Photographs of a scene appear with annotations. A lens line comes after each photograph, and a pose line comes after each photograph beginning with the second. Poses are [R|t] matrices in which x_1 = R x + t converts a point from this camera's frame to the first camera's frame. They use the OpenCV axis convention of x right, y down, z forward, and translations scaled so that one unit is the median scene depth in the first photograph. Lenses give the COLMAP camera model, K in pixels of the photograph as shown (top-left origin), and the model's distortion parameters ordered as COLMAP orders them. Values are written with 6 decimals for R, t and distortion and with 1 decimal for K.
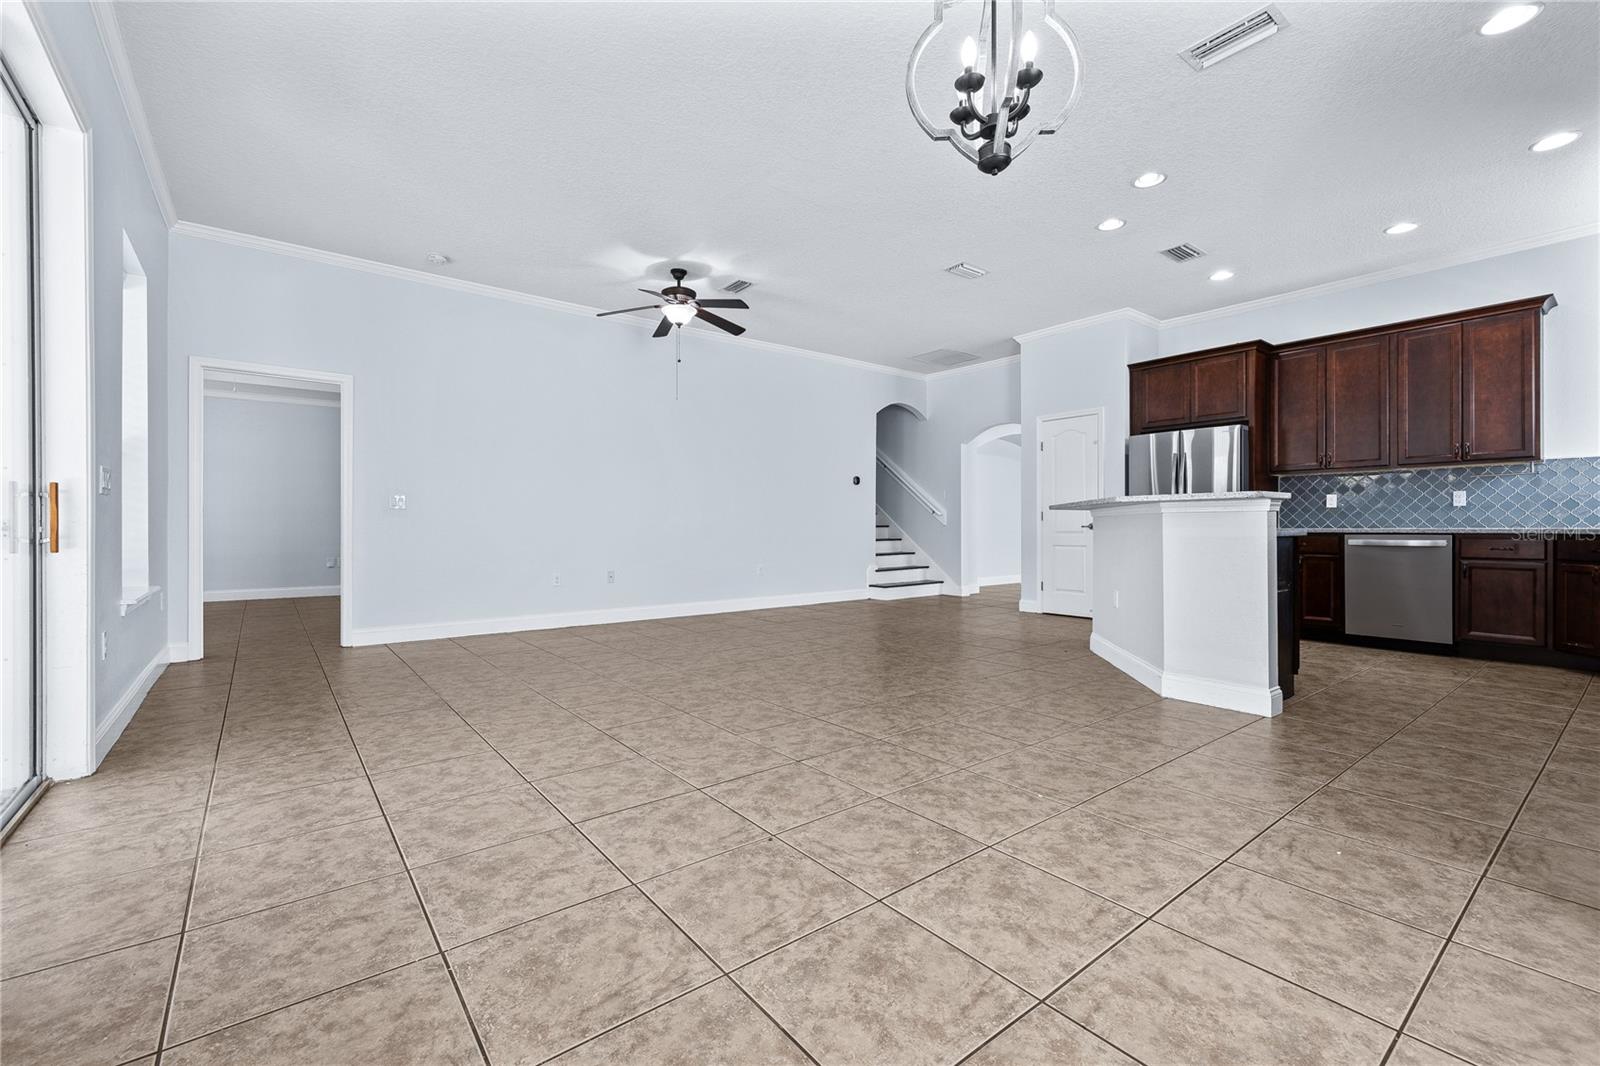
lens RADIAL K [[666.0, 0, 806.6], [0, 666.0, 528.5], [0, 0, 1]] dist [0.008667, -0.000325]
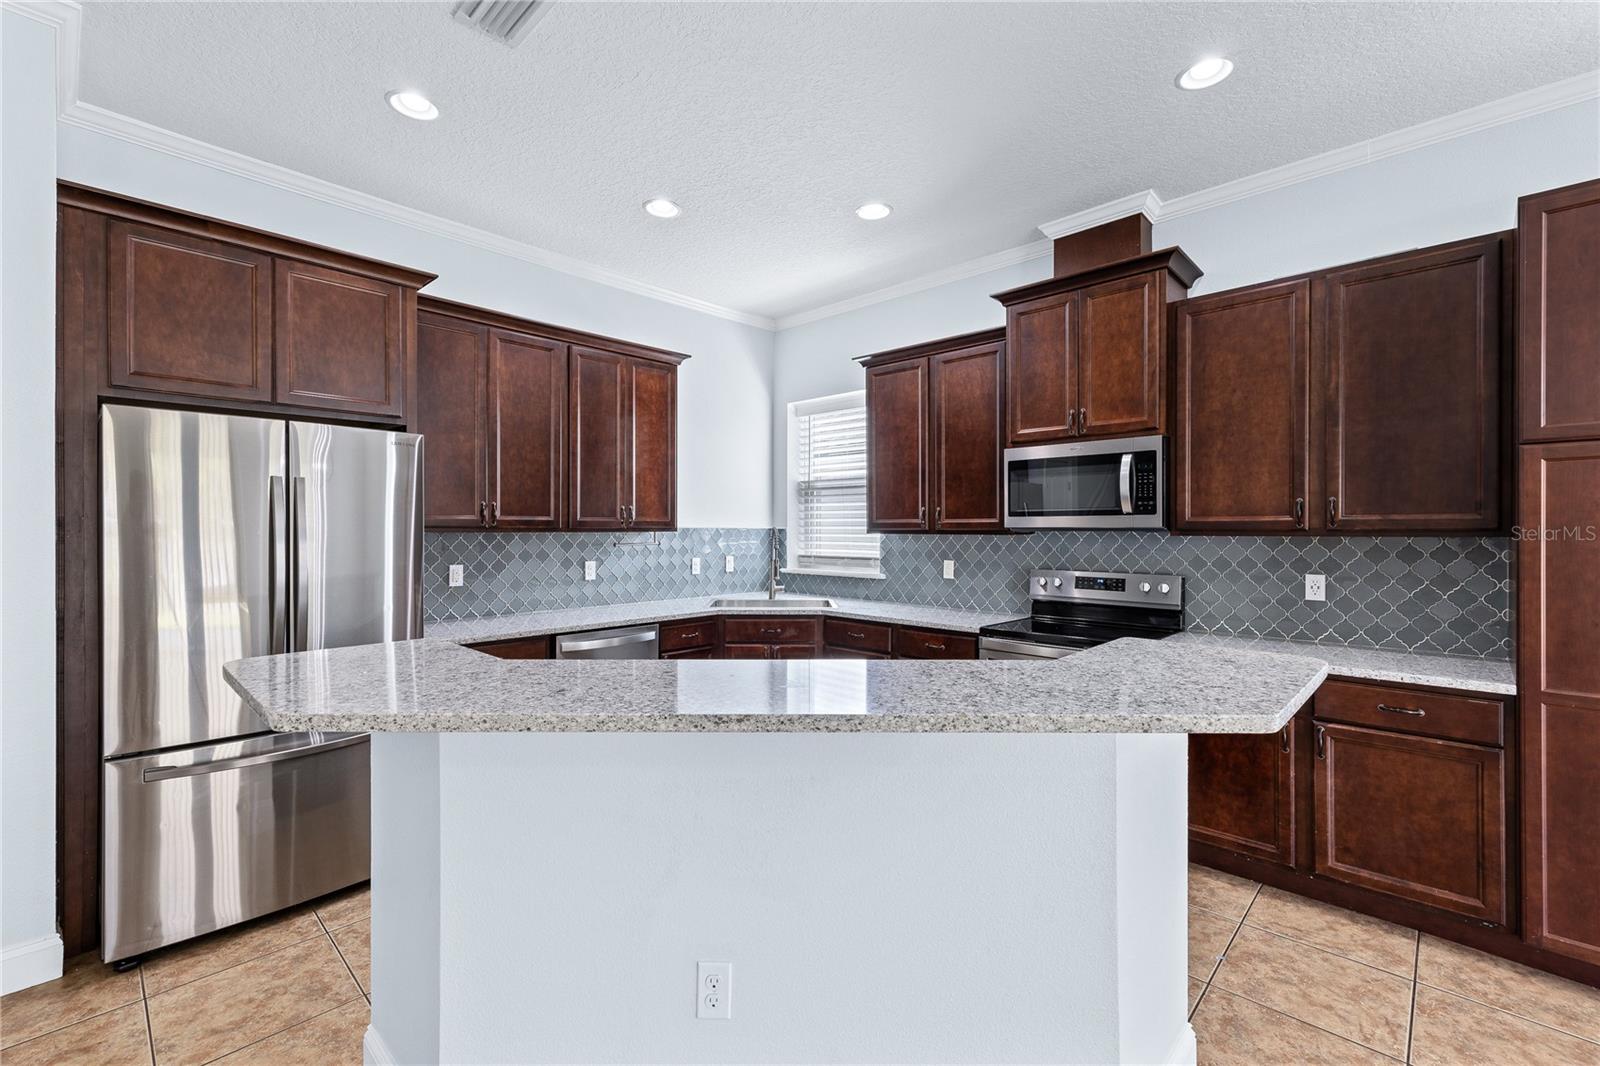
lens RADIAL K [[666.0, 0, 797.5], [0, 666.0, 529.1], [0, 0, 1]] dist [0.008667, -0.000325]
pose [[-0.127178, 0.004704, 0.991869, 0.149290], [0.005422, 0.999977, -0.004047, -0.090858], [-0.991865, 0.004863, -0.127200, 0.864981]]
